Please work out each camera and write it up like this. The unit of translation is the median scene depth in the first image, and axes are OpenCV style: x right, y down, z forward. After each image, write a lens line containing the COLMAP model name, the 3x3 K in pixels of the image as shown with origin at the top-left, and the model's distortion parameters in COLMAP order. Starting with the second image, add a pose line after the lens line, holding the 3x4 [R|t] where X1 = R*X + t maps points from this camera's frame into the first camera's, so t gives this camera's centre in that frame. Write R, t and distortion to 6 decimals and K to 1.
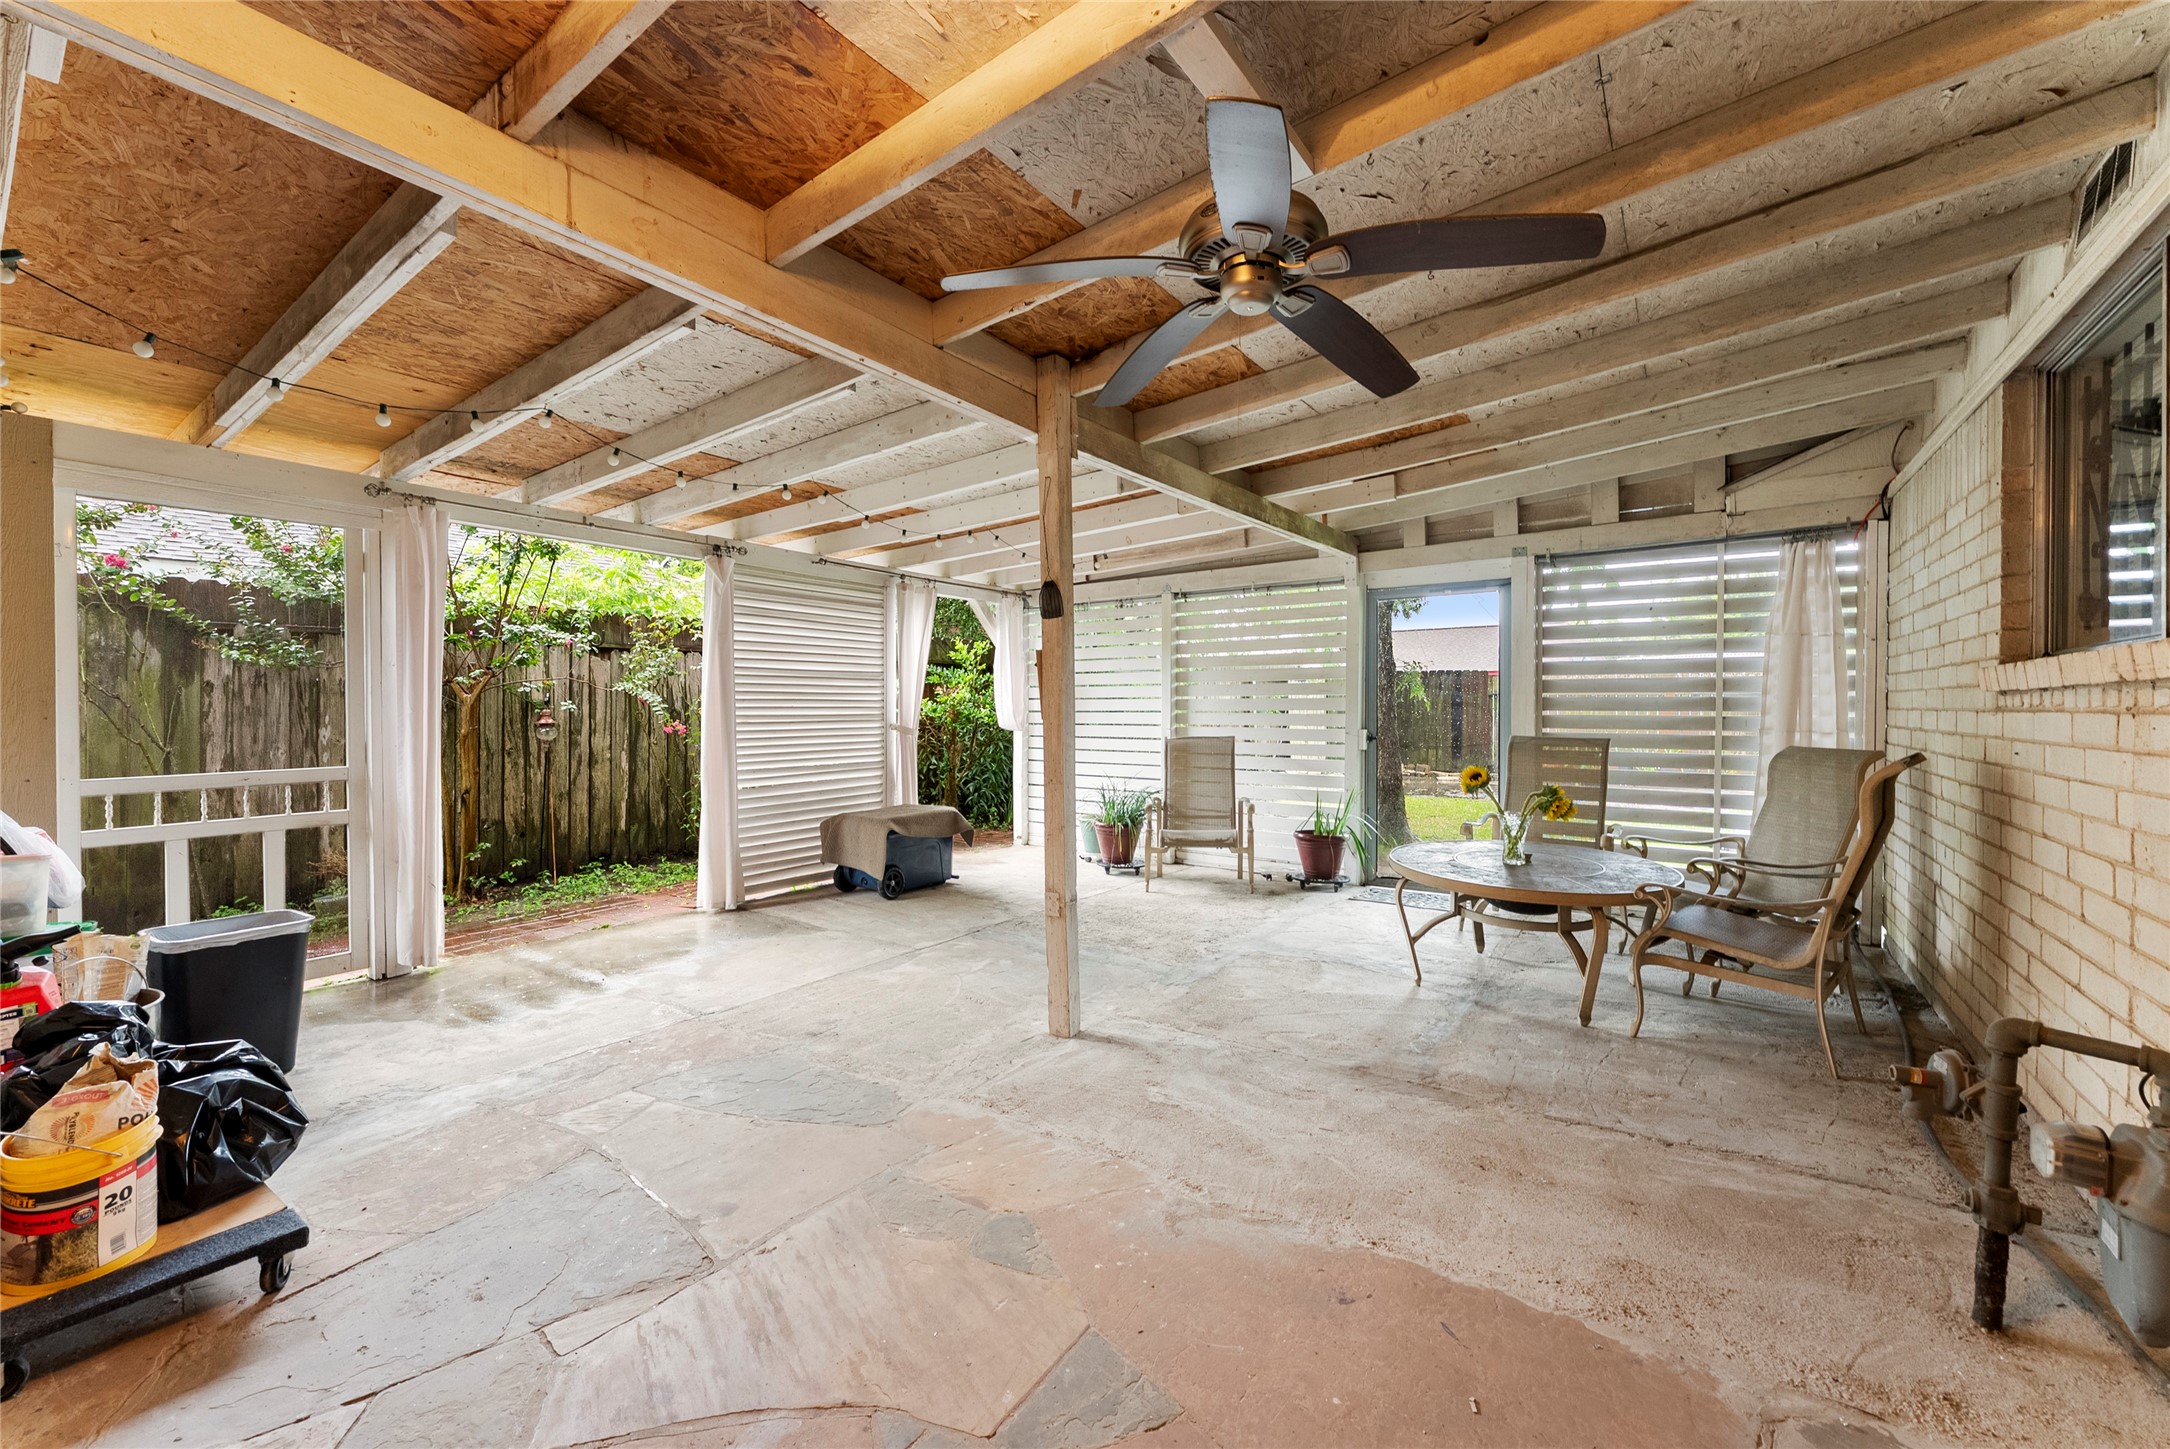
lens RADIAL K [[872.4, 0, 1087.4], [0, 872.4, 714.5], [0, 0, 1]] dist [-0.000911, -0.000110]
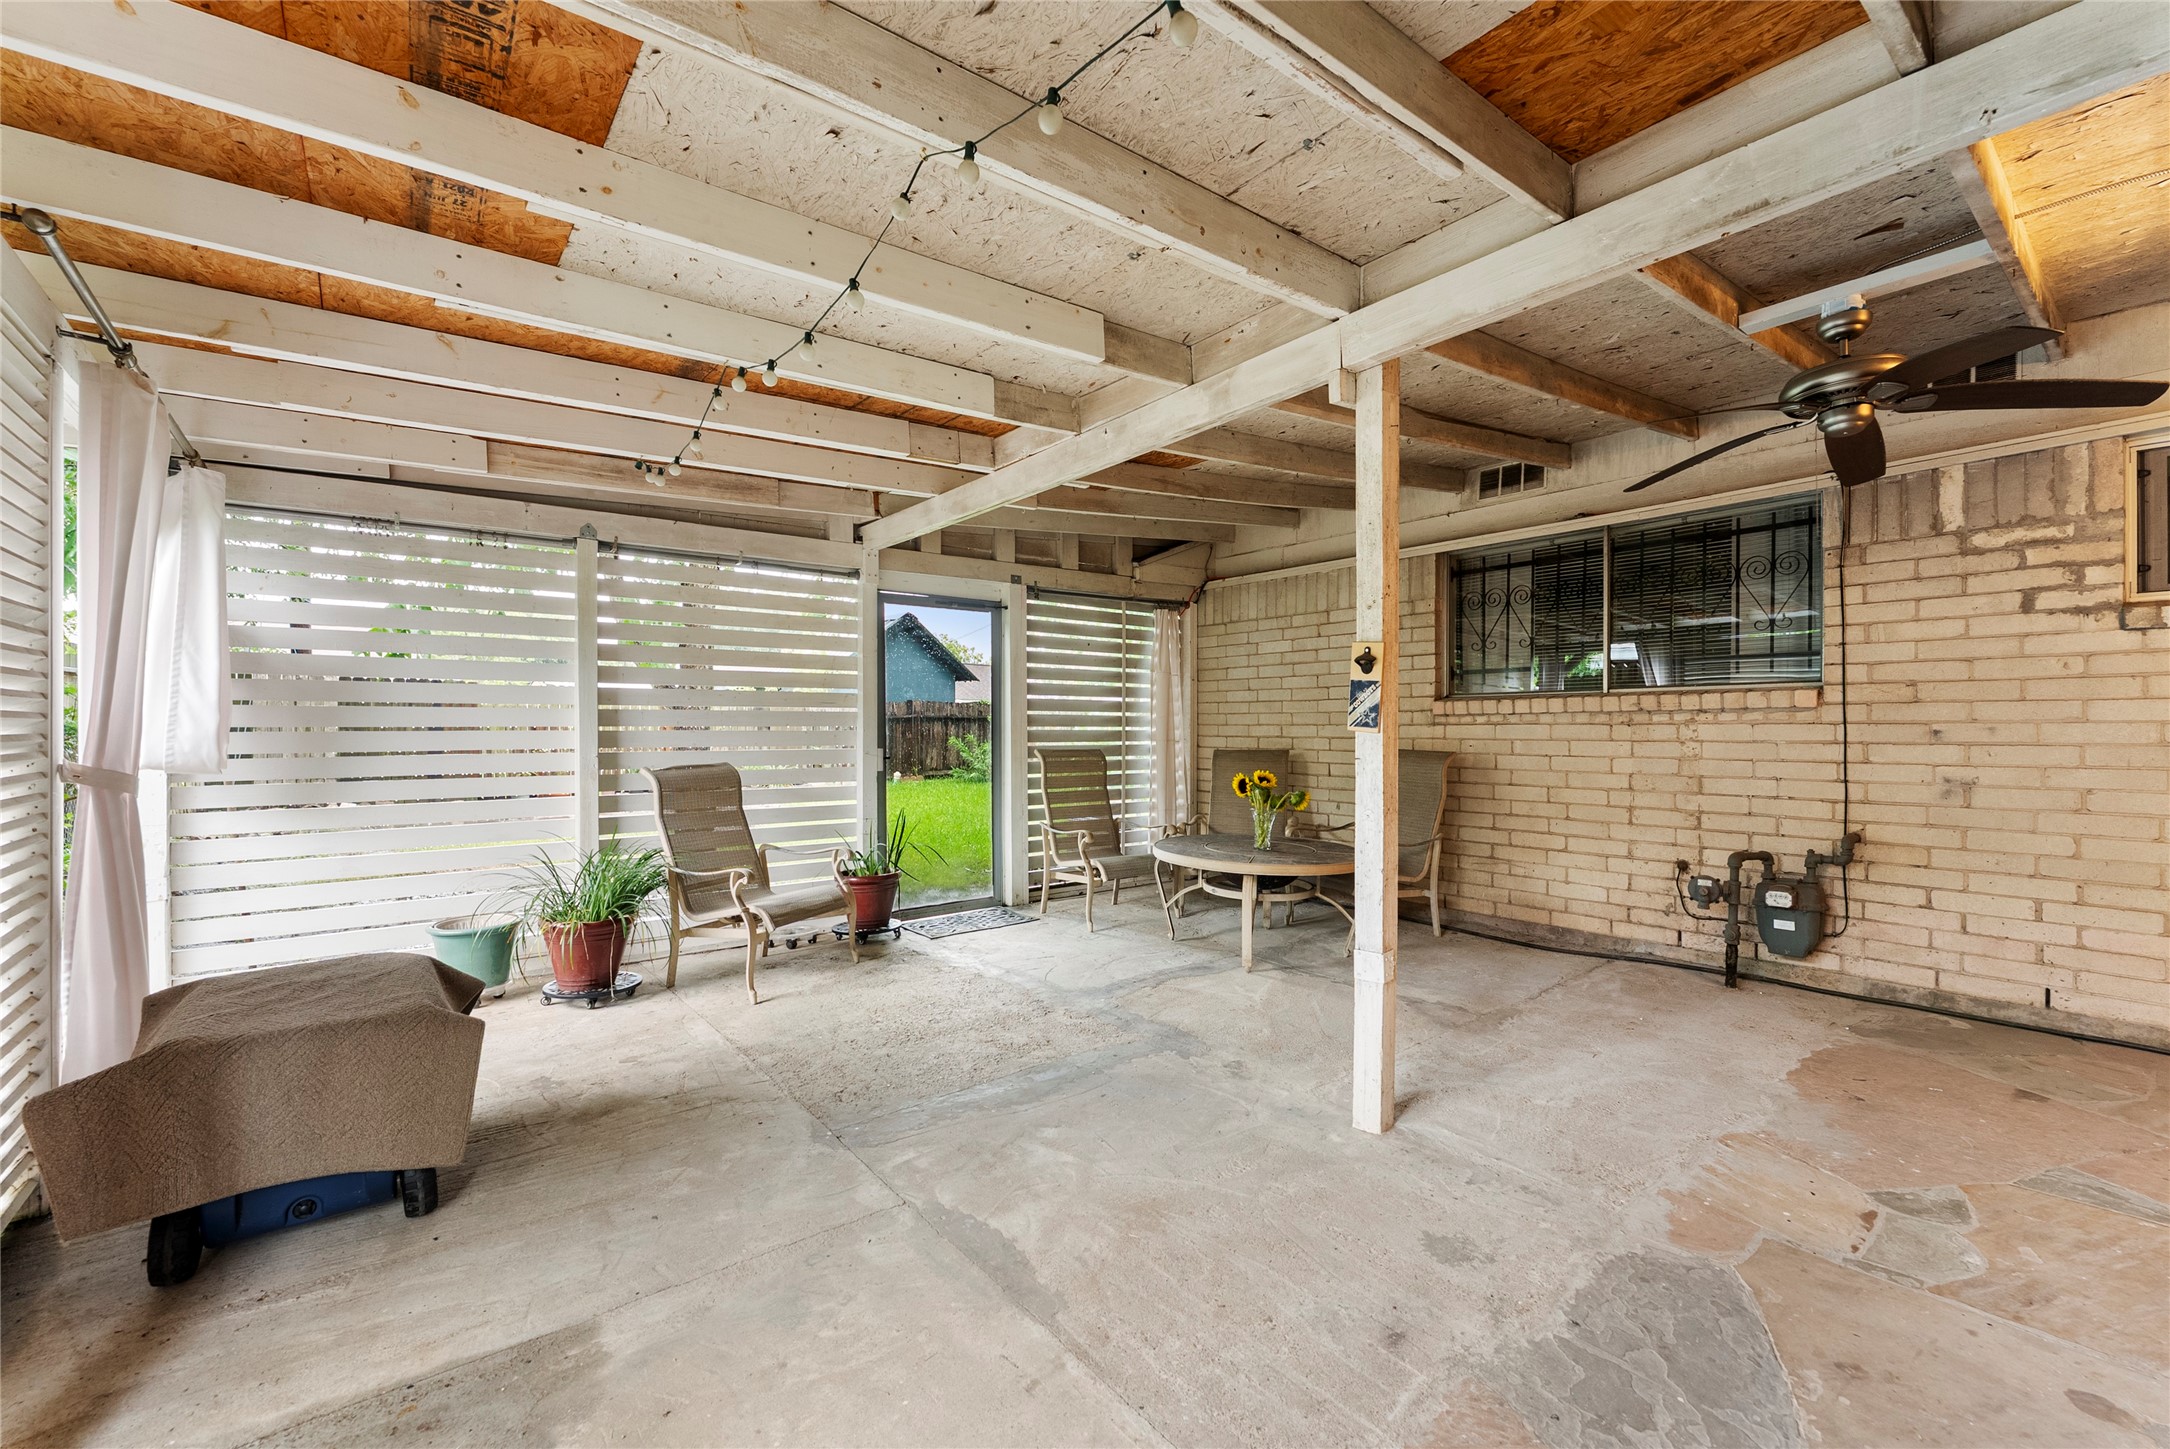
lens RADIAL K [[872.7, 0, 1087.0], [0, 872.7, 728.6], [0, 0, 1]] dist [-0.000060, -0.000091]
pose [[0.282714, 0.001291, 0.959203, -0.646414], [0.008876, 0.999953, -0.003962, 0.003659], [-0.959163, 0.009634, 0.282690, 0.767182]]
